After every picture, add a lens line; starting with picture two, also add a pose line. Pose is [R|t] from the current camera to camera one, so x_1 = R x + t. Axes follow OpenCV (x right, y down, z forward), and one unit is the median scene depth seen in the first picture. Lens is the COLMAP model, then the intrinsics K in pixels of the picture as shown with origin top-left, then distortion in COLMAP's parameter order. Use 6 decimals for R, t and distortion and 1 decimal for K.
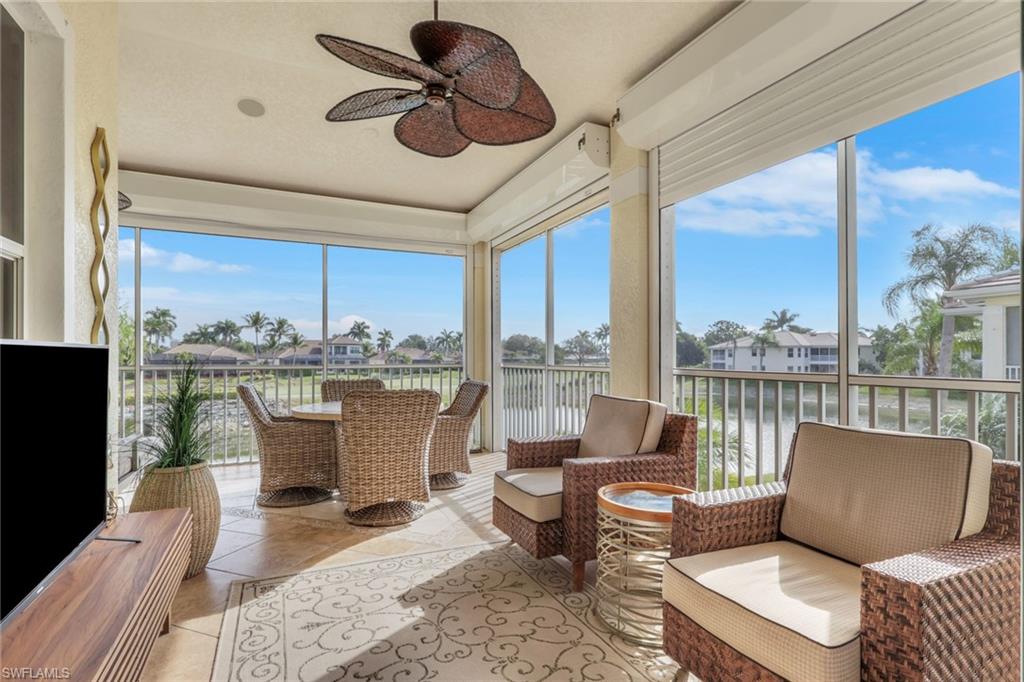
lens RADIAL K [[499.4, 0, 517.3], [0, 499.4, 350.1], [0, 0, 1]] dist [0.015787, 0.000115]
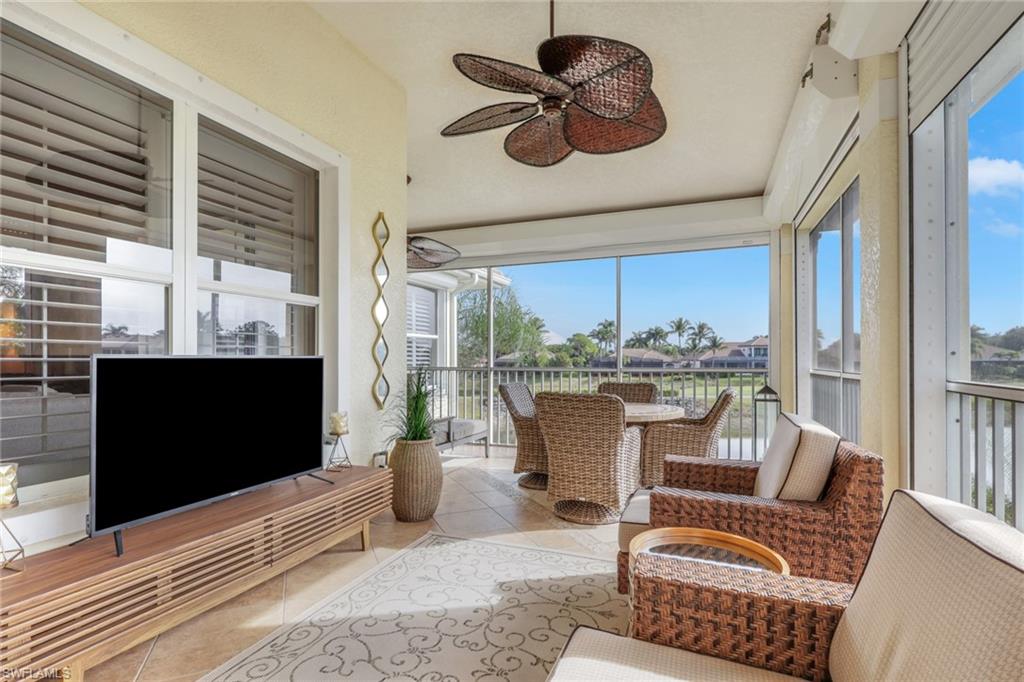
lens RADIAL K [[491.3, 0, 527.4], [0, 491.3, 364.8], [0, 0, 1]] dist [0.020559, 0.000117]
pose [[0.699067, 0.004938, -0.715039, 0.241888], [0.013451, 0.999708, 0.020055, -0.000784], [0.714930, -0.023638, 0.698797, 0.128755]]
